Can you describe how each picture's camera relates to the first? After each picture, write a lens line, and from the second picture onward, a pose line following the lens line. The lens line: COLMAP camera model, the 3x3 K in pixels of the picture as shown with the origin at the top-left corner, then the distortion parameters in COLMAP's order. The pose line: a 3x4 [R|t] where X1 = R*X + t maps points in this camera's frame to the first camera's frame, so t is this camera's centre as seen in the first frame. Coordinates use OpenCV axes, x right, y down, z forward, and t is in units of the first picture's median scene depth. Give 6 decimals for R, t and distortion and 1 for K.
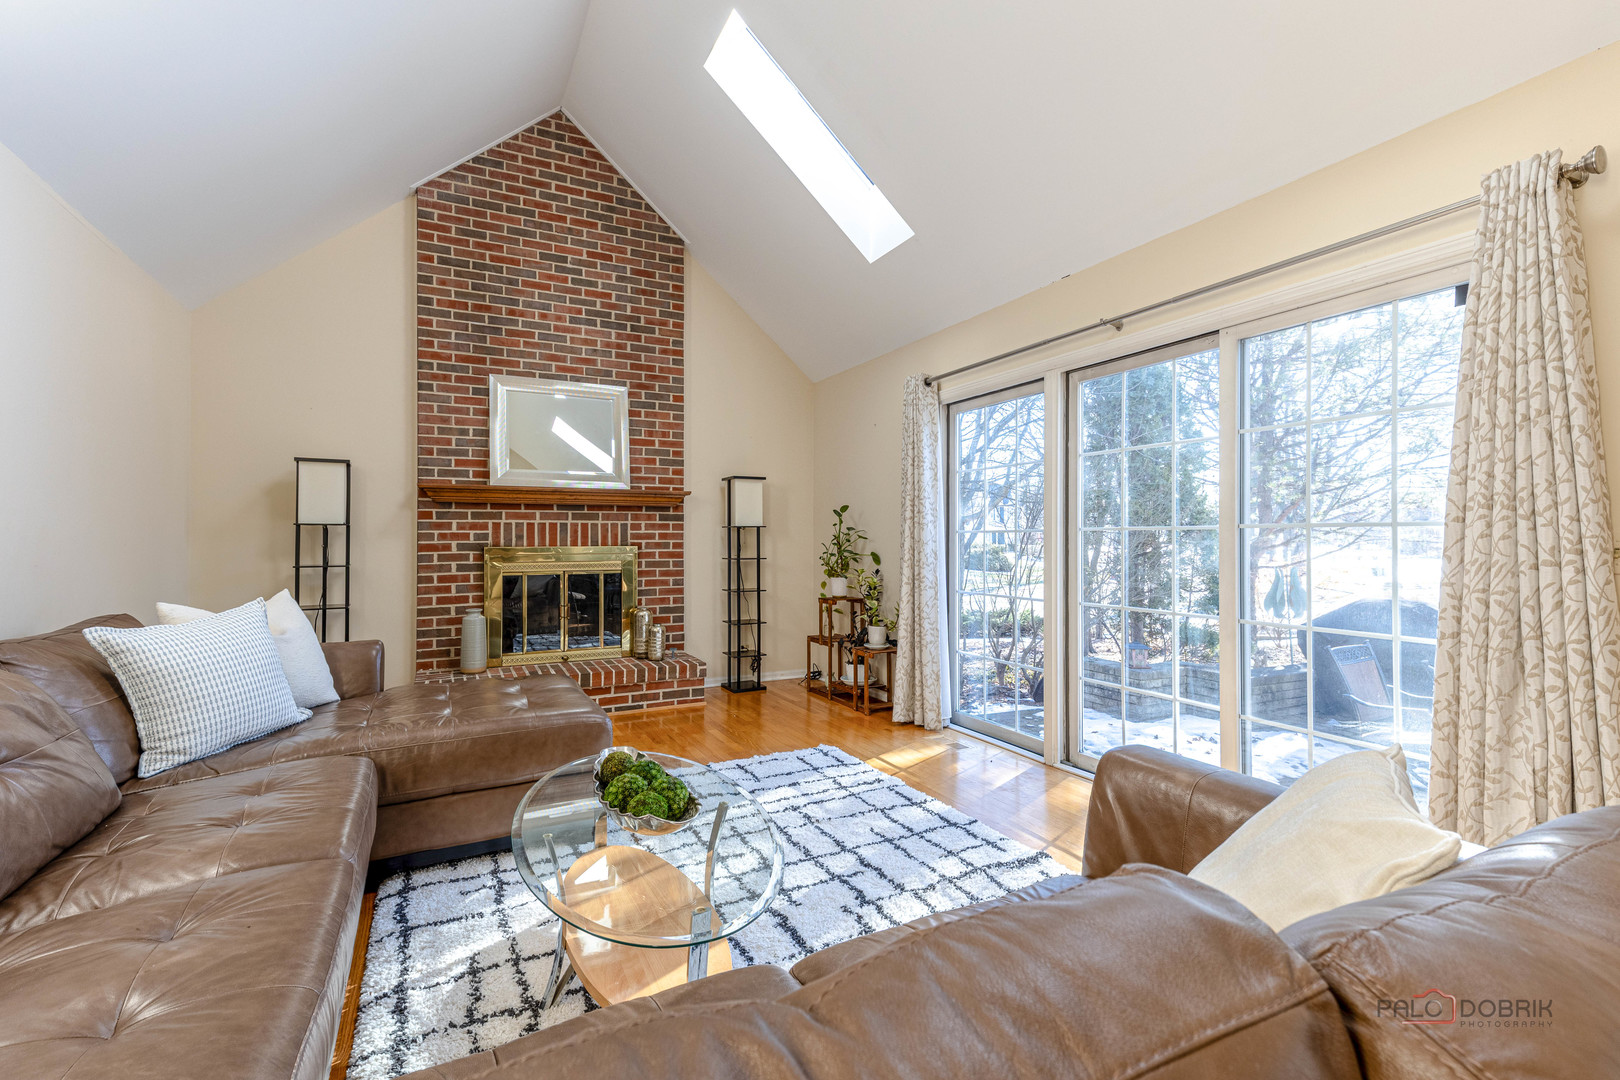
lens RADIAL K [[737.8, 0, 811.8], [0, 737.8, 533.3], [0, 0, 1]] dist [0.025888, -0.000109]
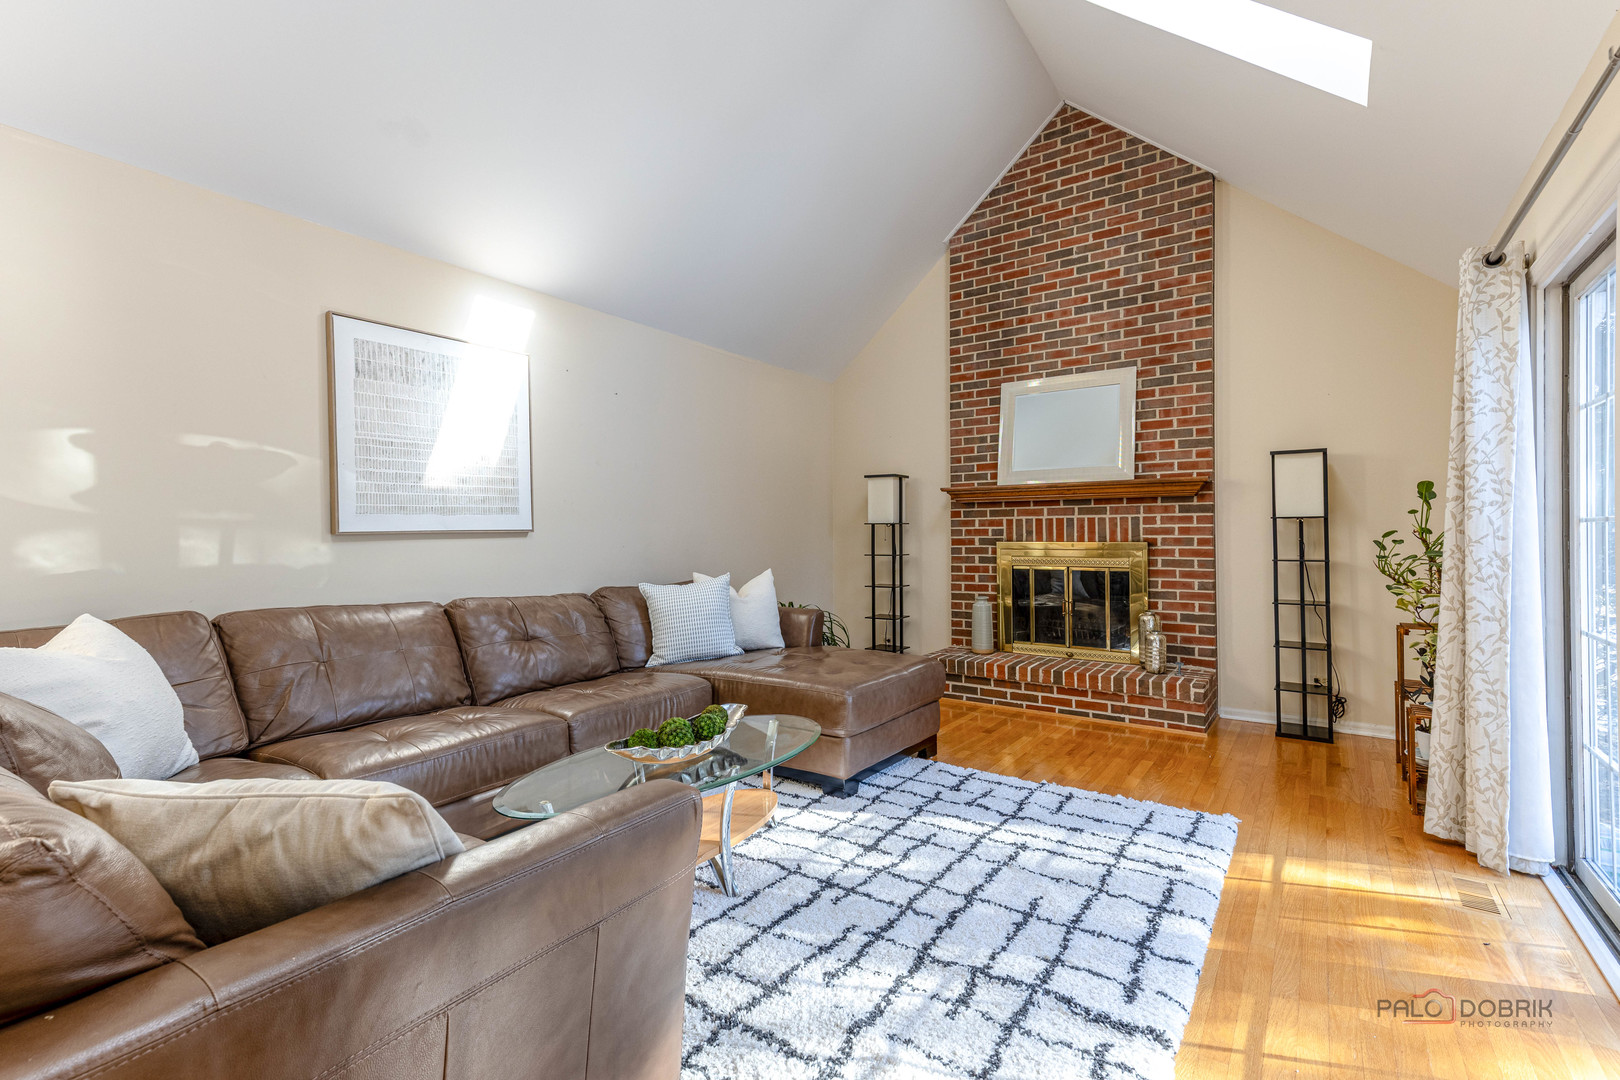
lens RADIAL K [[737.8, 0, 803.0], [0, 737.8, 527.7], [0, 0, 1]] dist [0.025888, -0.000109]
pose [[0.463082, -0.009511, -0.886265, 0.392719], [0.009928, 0.999935, -0.005543, 0.000789], [0.886260, -0.006232, 0.463146, 0.233591]]
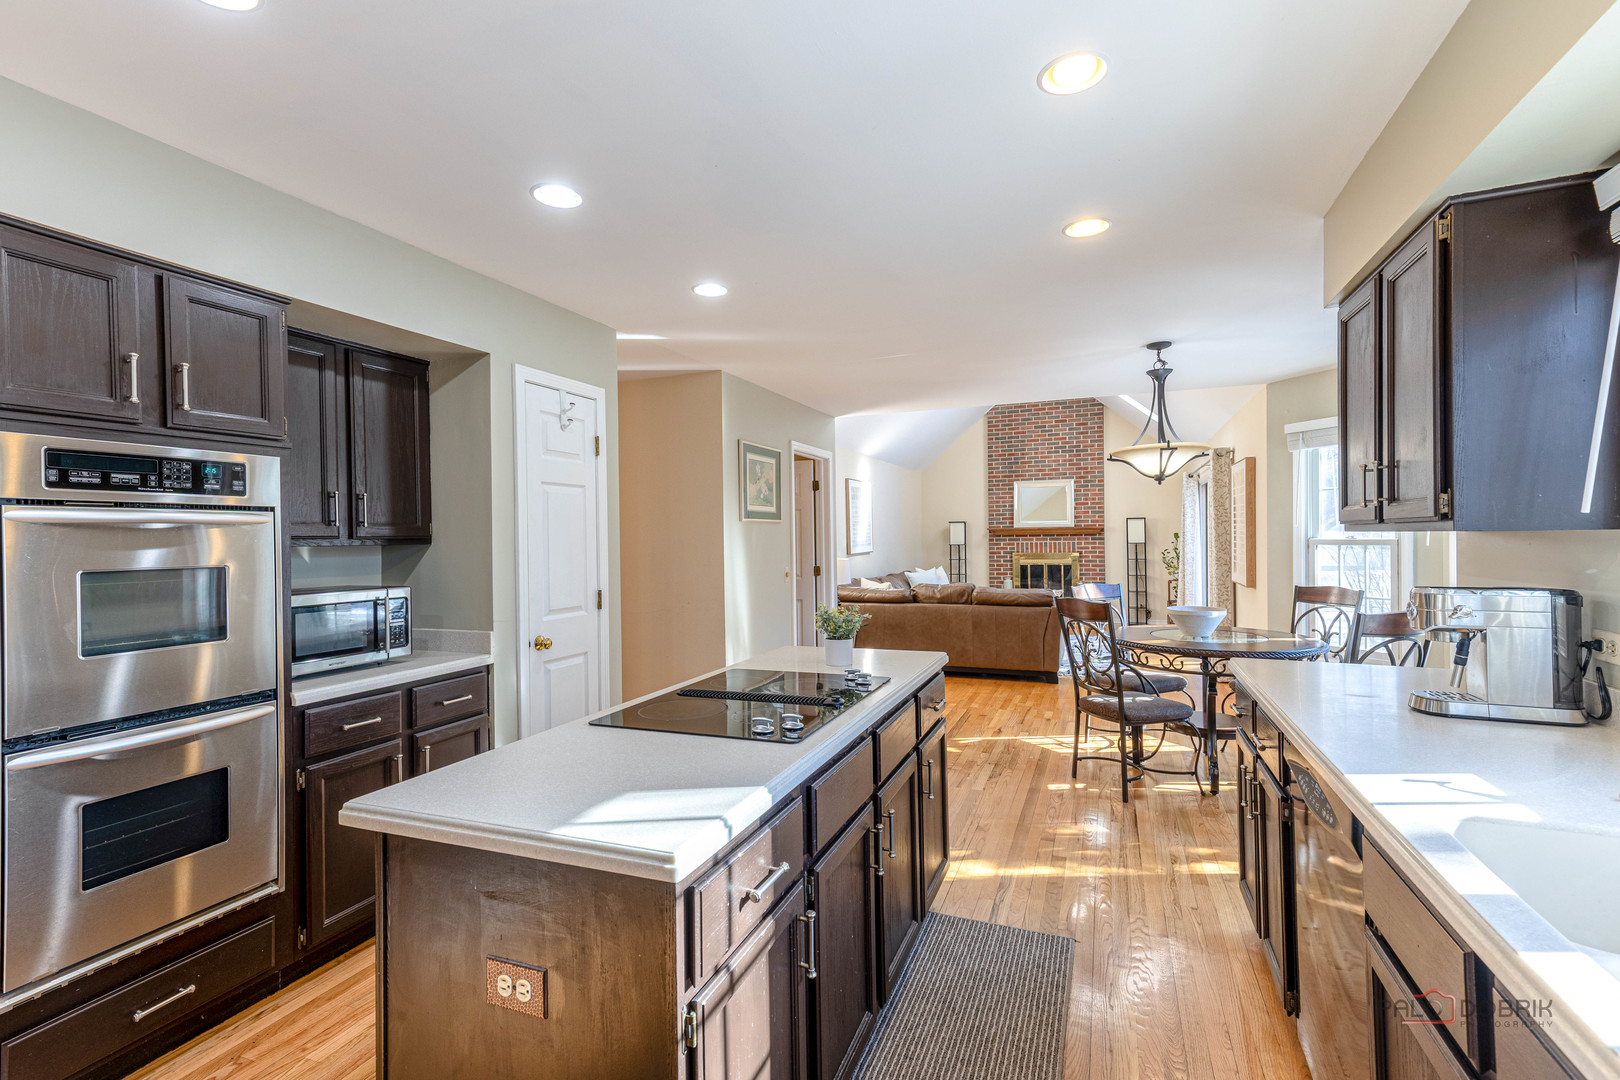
lens RADIAL K [[737.8, 0, 807.0], [0, 737.8, 536.2], [0, 0, 1]] dist [0.025888, -0.000109]
pose [[0.646898, -0.008536, -0.762529, 0.966383], [0.016219, 0.999865, 0.002567, -0.052965], [0.762404, -0.014029, 0.646949, -1.078381]]
